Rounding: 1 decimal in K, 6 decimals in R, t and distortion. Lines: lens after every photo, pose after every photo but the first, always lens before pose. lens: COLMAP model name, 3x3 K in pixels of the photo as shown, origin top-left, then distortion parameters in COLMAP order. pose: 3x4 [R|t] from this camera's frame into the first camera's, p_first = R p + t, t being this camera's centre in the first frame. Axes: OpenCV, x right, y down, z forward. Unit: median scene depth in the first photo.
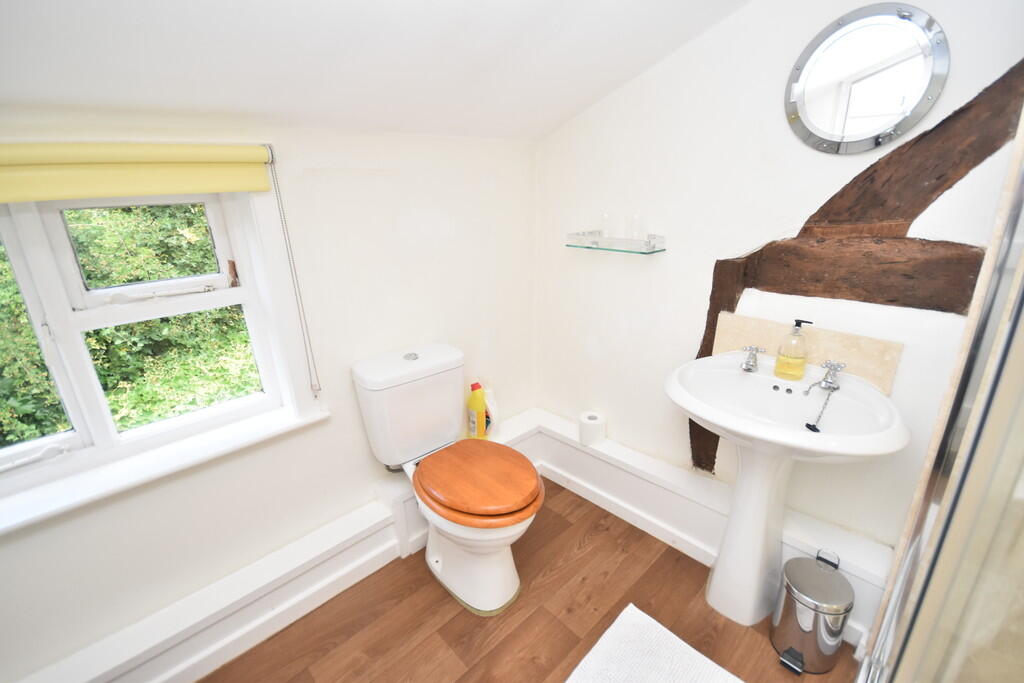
lens RADIAL K [[454.6, 0, 512.0], [0, 454.6, 341.5], [0, 0, 1]] dist [0.000423, -0.011462]
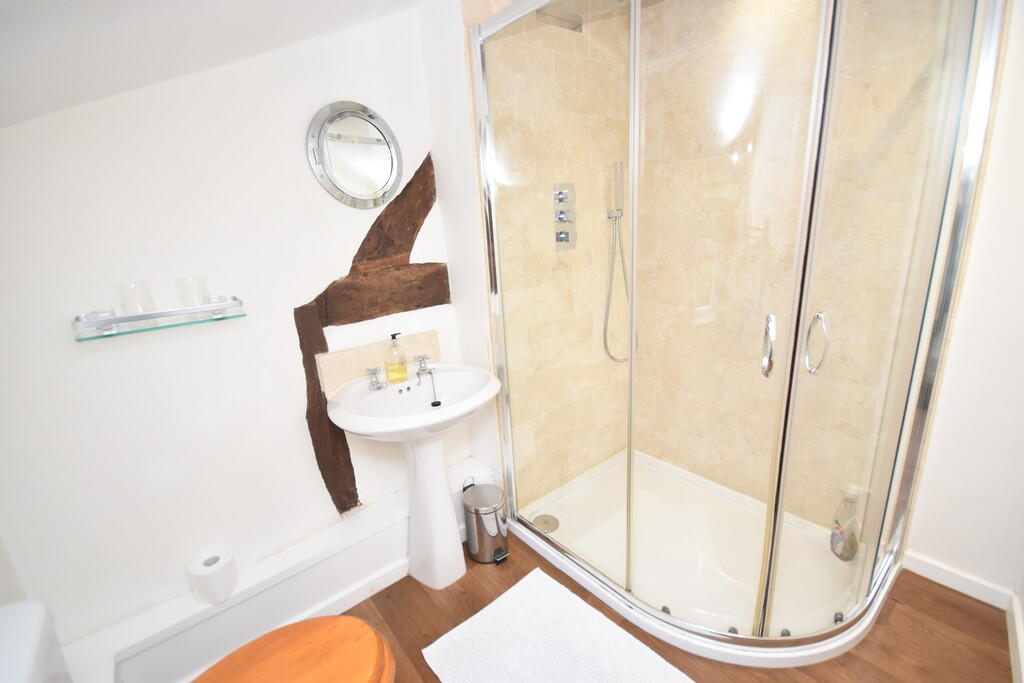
lens RADIAL K [[454.6, 0, 512.0], [0, 454.6, 341.5], [0, 0, 1]] dist [0.000423, -0.011462]
pose [[0.067401, -0.229902, 0.970877, -0.578406], [0.375290, 0.907469, 0.188833, -0.143635], [-0.924454, 0.351633, 0.147444, 0.515374]]
